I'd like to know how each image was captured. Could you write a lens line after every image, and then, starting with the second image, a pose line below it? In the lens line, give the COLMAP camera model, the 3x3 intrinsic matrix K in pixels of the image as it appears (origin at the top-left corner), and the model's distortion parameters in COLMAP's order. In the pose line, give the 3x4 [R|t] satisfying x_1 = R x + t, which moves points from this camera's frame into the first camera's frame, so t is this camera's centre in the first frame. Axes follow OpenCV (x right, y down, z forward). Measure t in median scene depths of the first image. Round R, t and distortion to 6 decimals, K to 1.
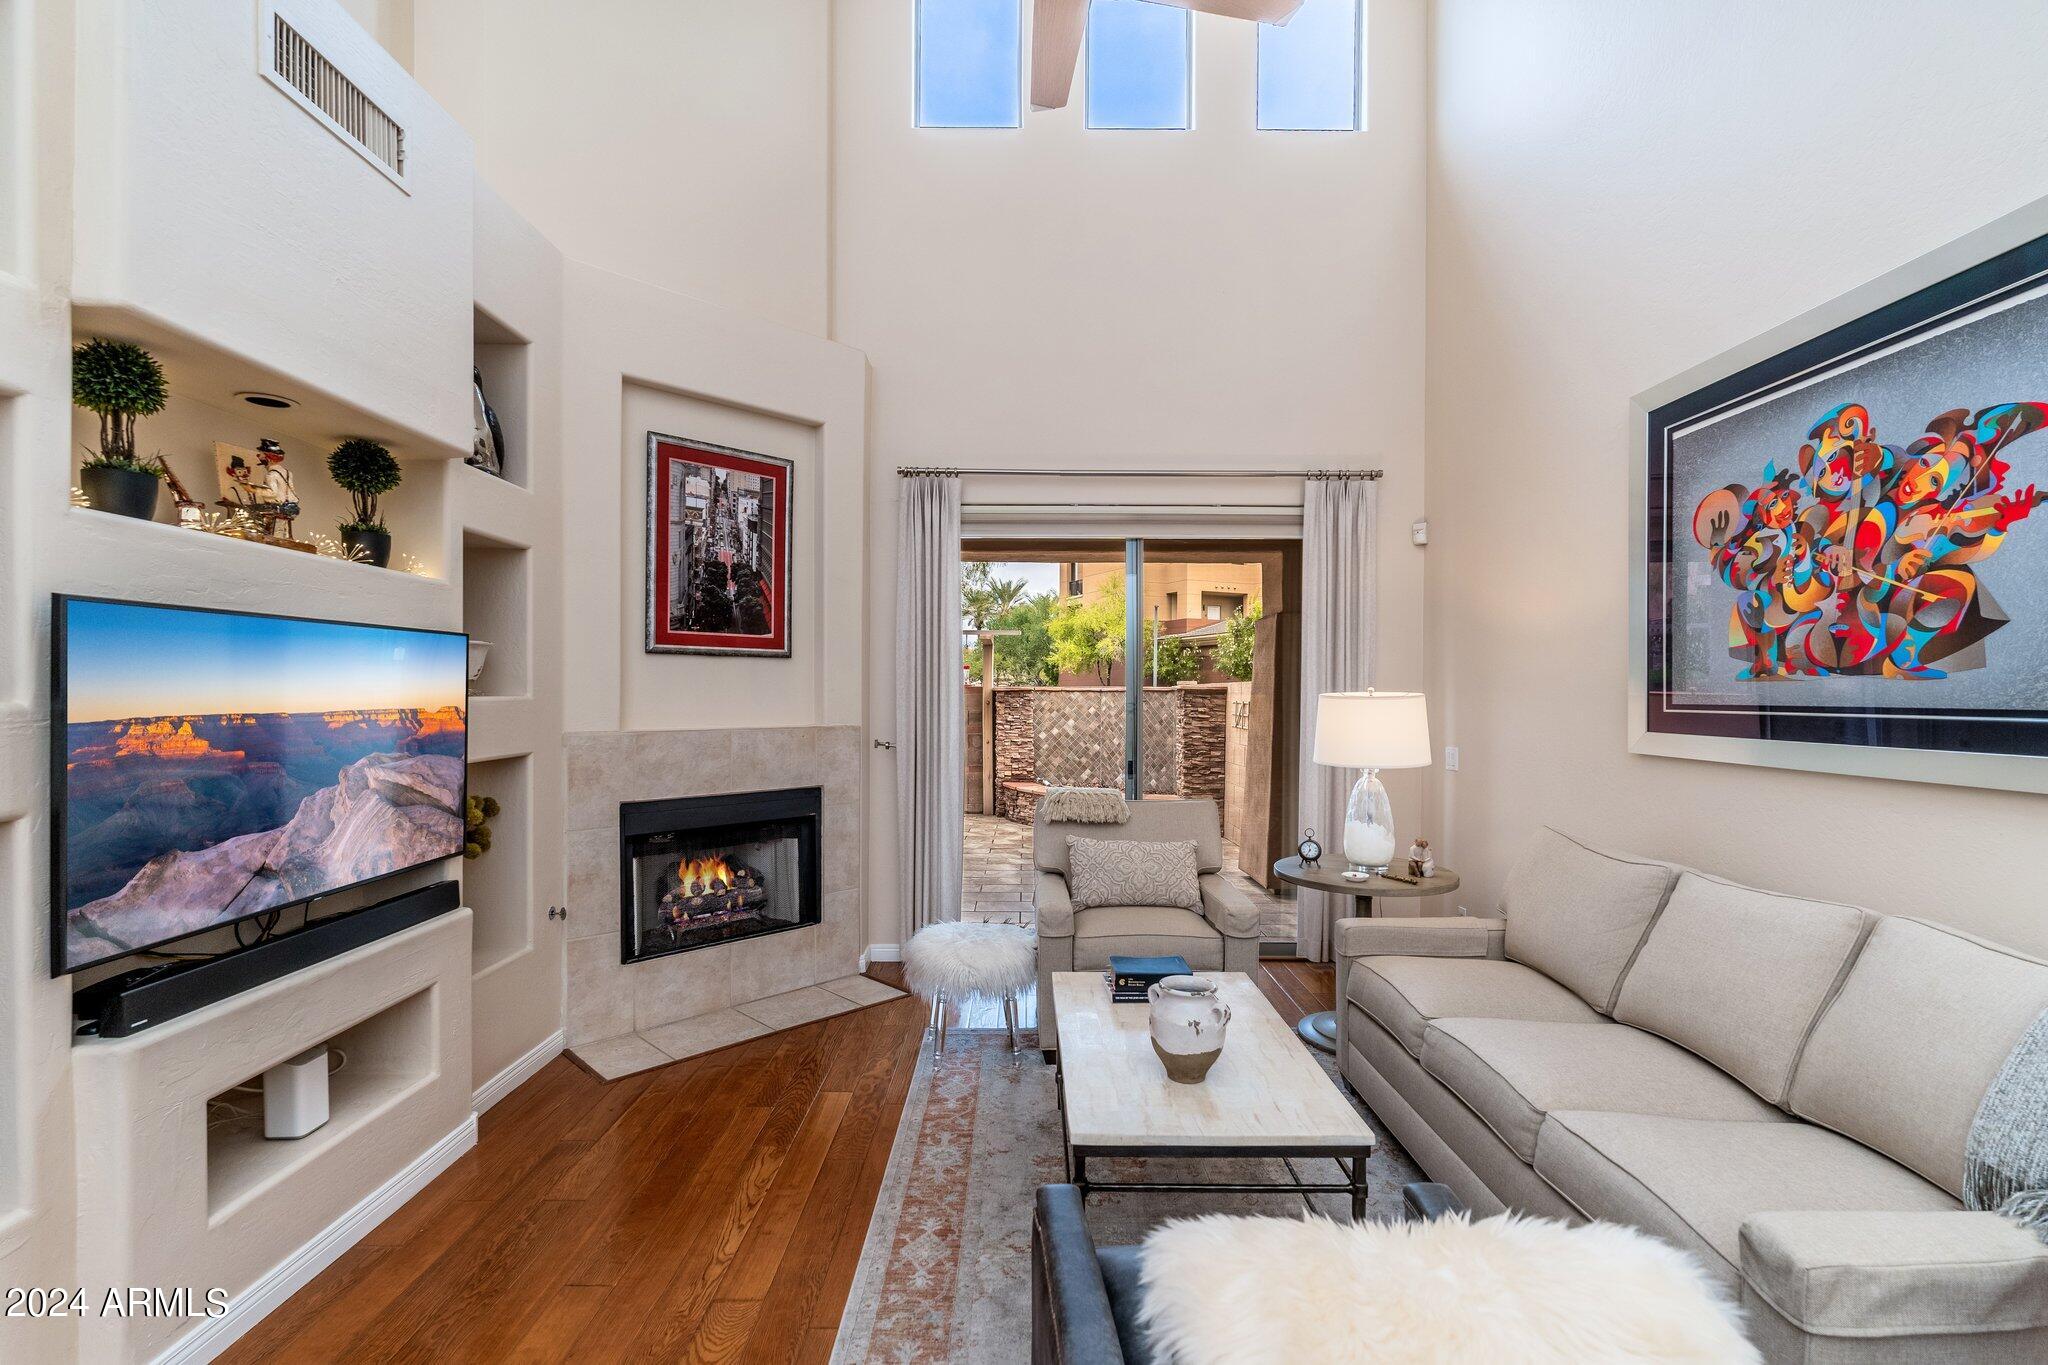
lens RADIAL K [[901.2, 0, 1024.1], [0, 901.2, 700.2], [0, 0, 1]] dist [-0.007685, 0.001371]
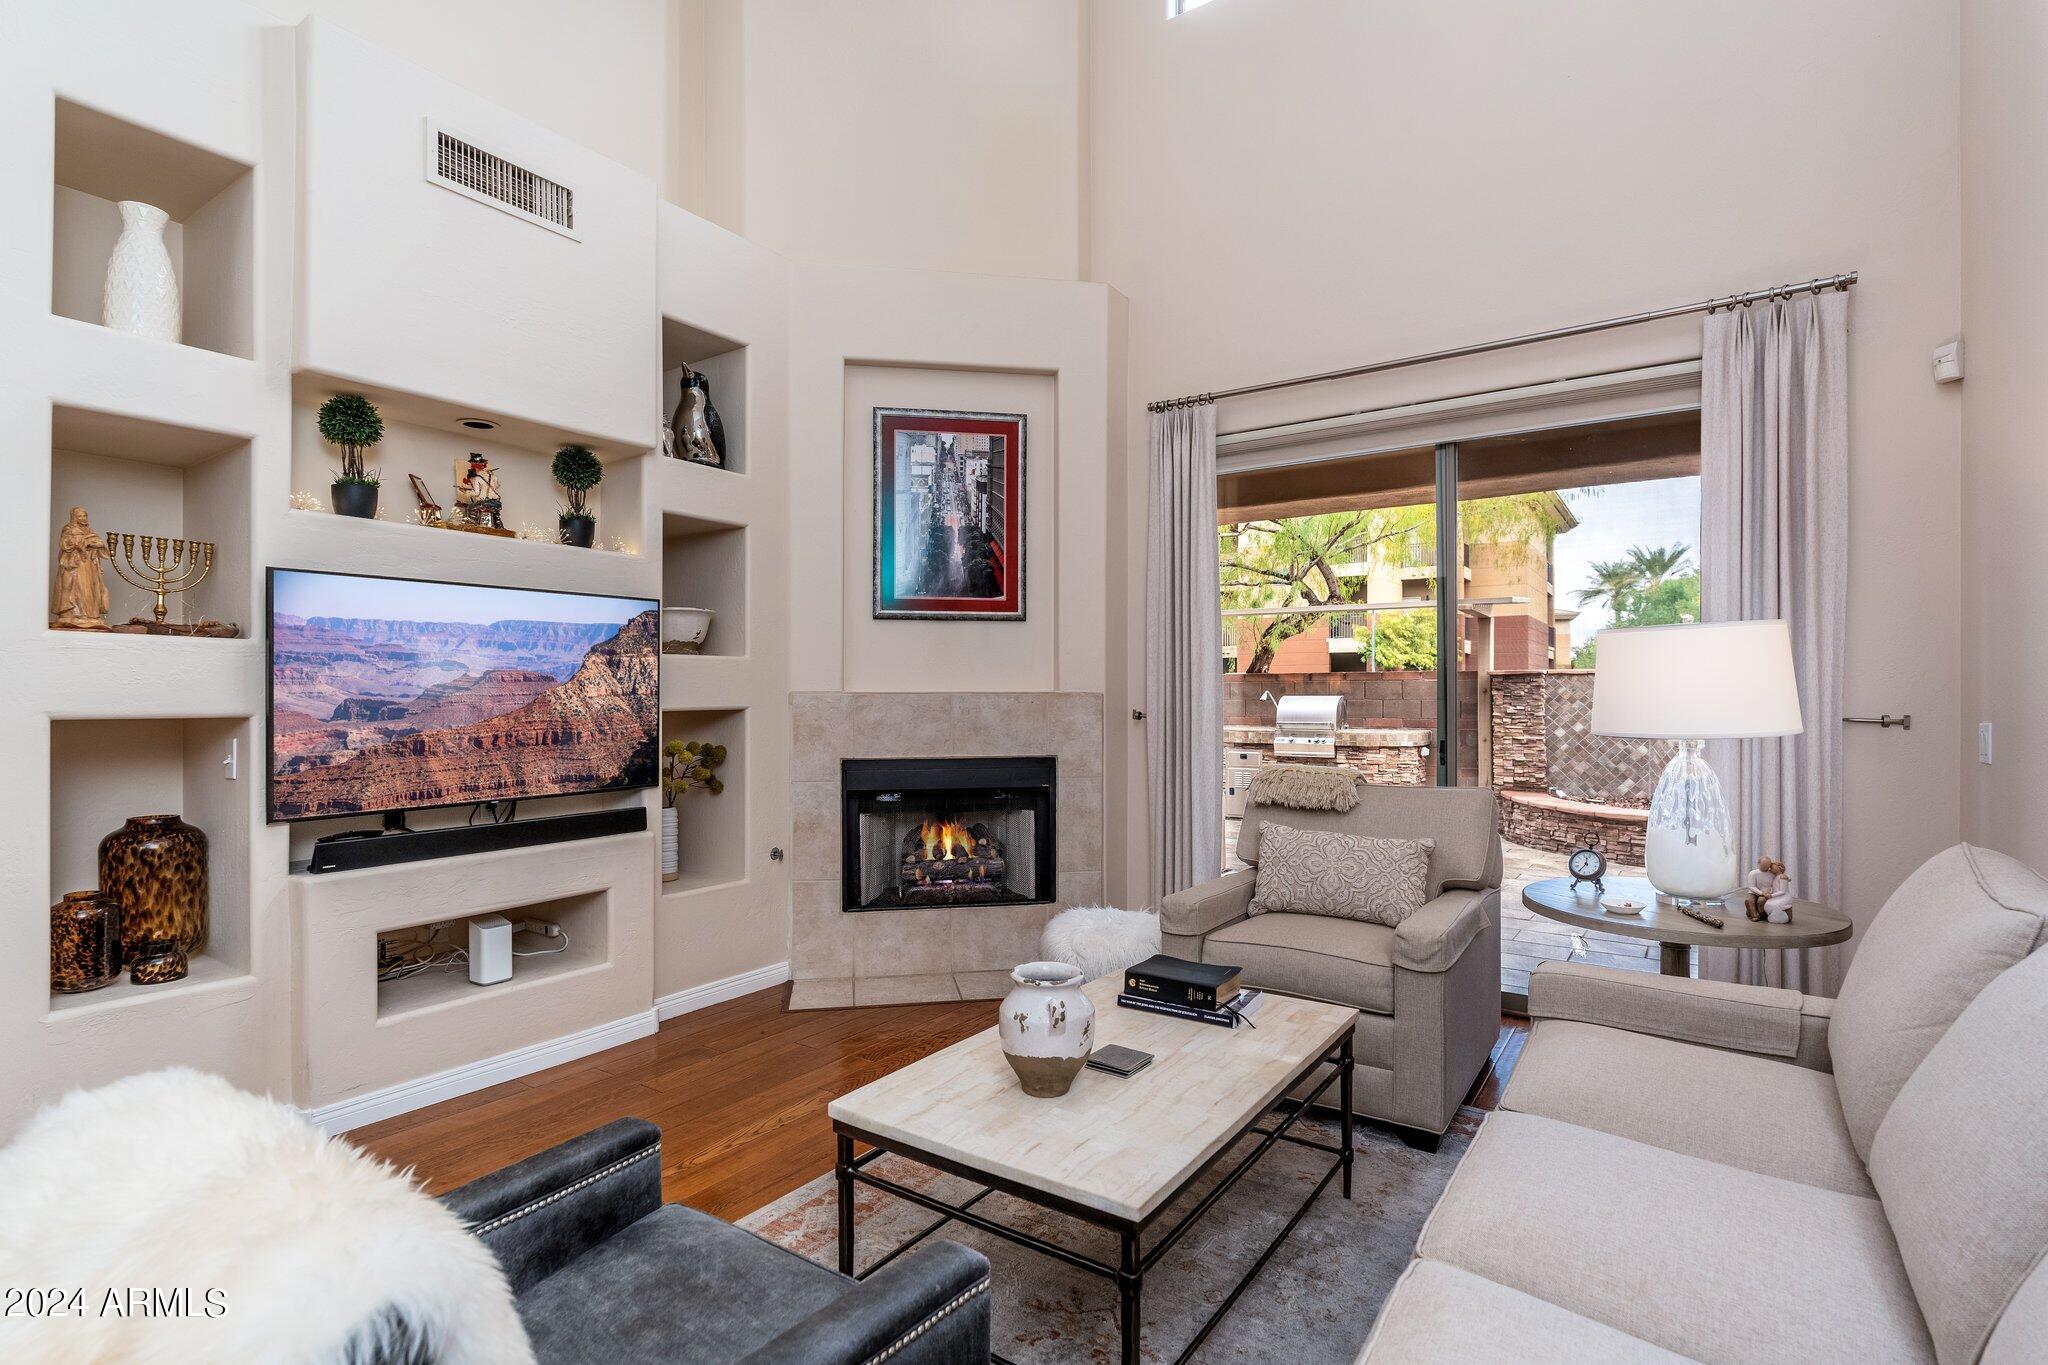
lens RADIAL K [[985.7, 0, 1020.2], [0, 985.7, 691.1], [0, 0, 1]] dist [-0.009995, 0.003228]
pose [[0.819283, -0.006914, -0.573347, 0.366064], [-0.000766, 0.999913, -0.013154, 0.045483], [0.573388, 0.011216, 0.819207, 0.154030]]
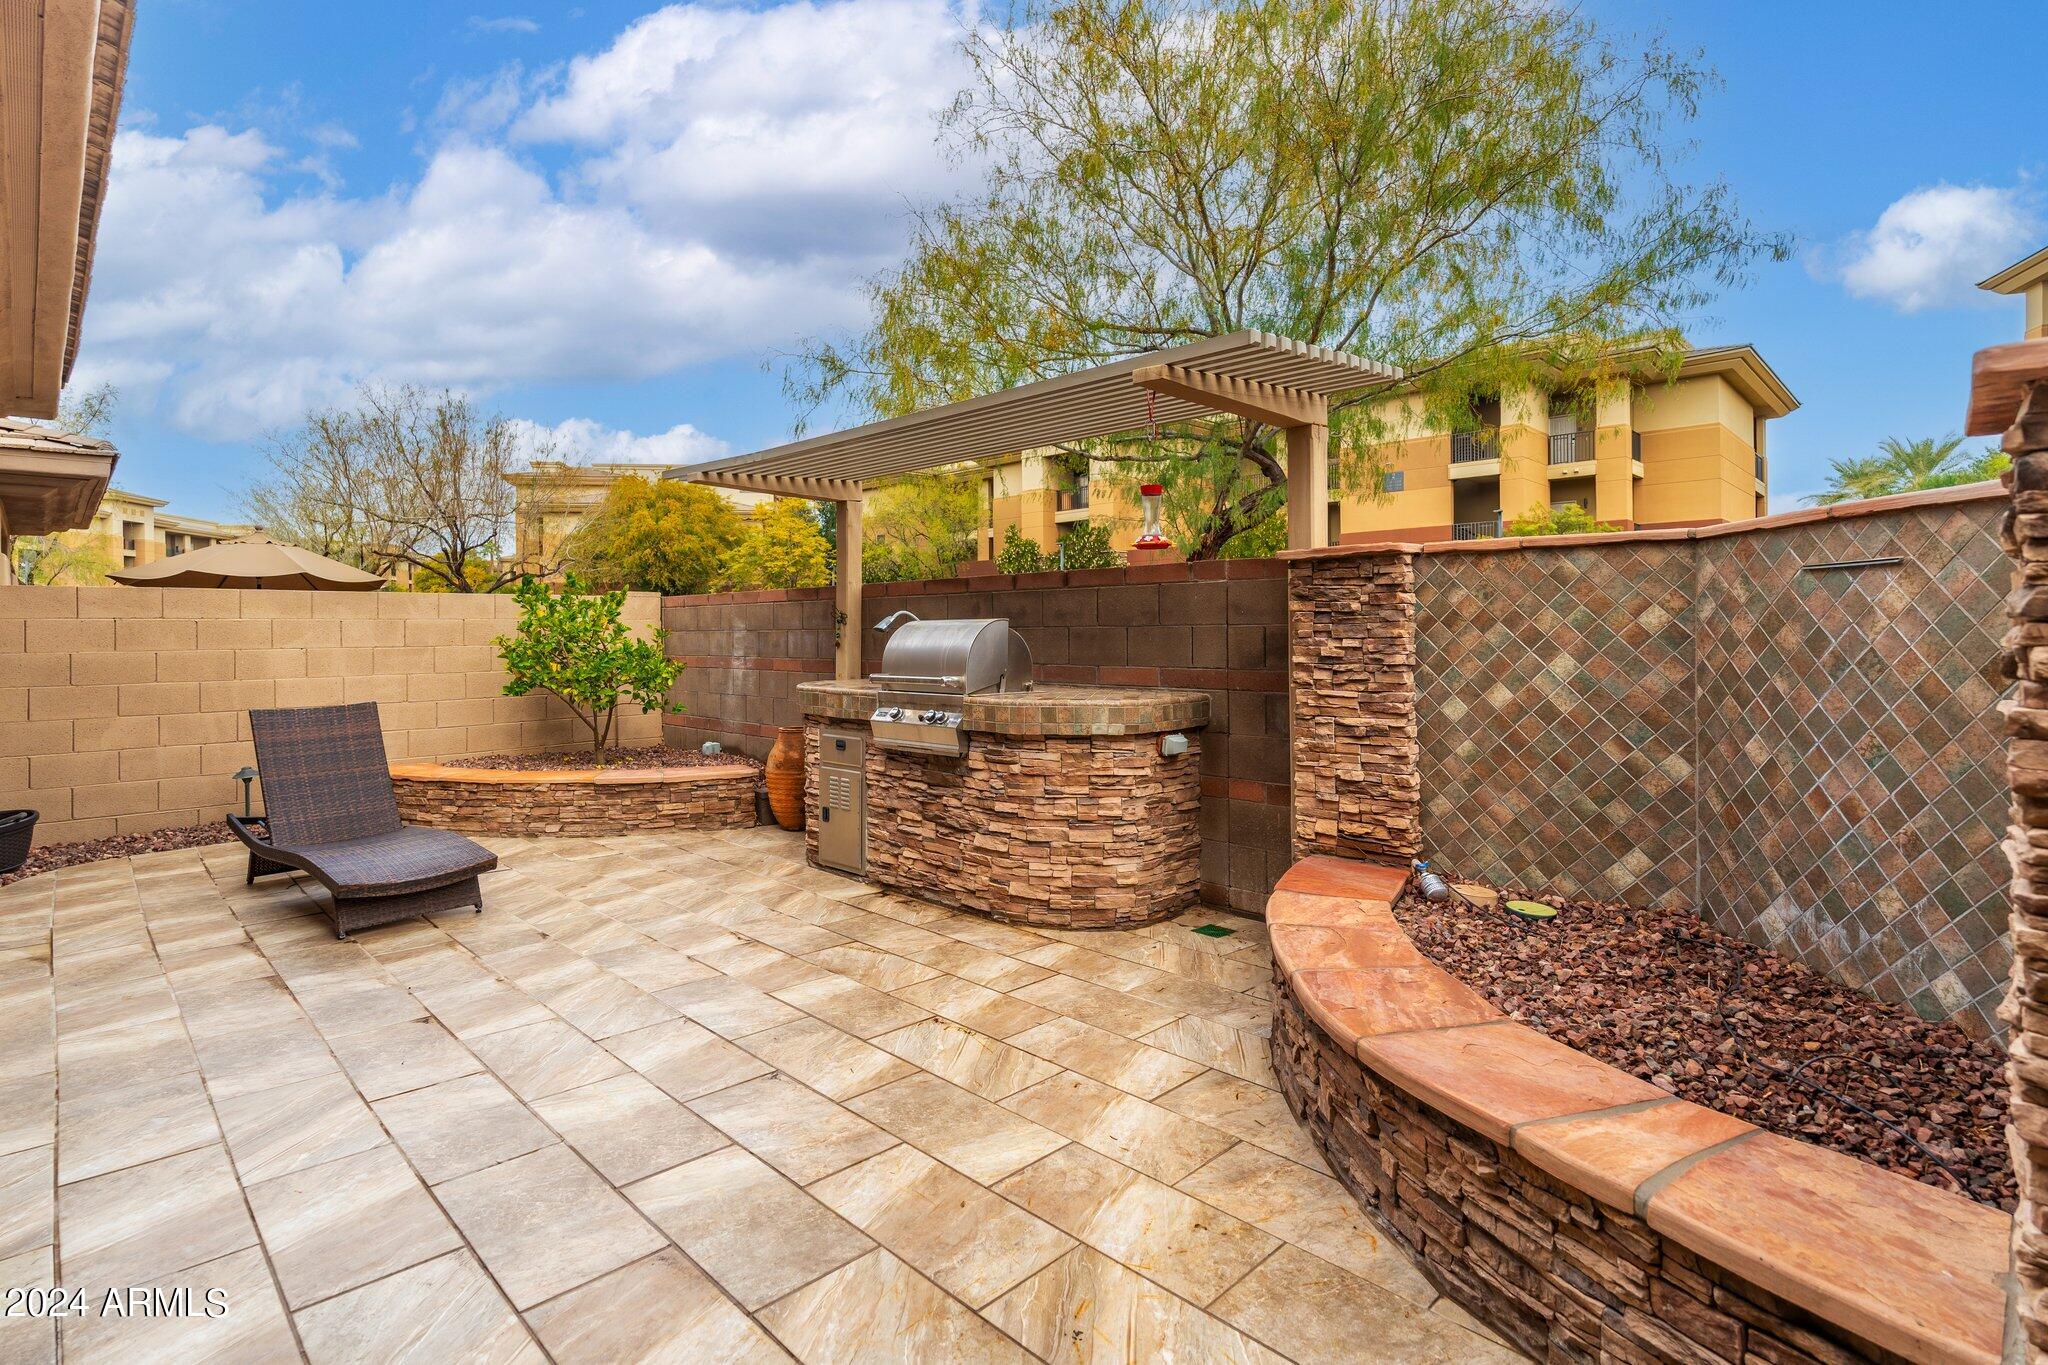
lens RADIAL K [[985.7, 0, 1016.4], [0, 985.7, 629.2], [0, 0, 1]] dist [-0.009995, 0.003228]
pose [[0.706204, -0.009535, -0.707944, 0.424308], [0.005479, 0.999953, -0.008002, 0.045767], [0.707987, 0.001773, 0.706223, 2.010737]]
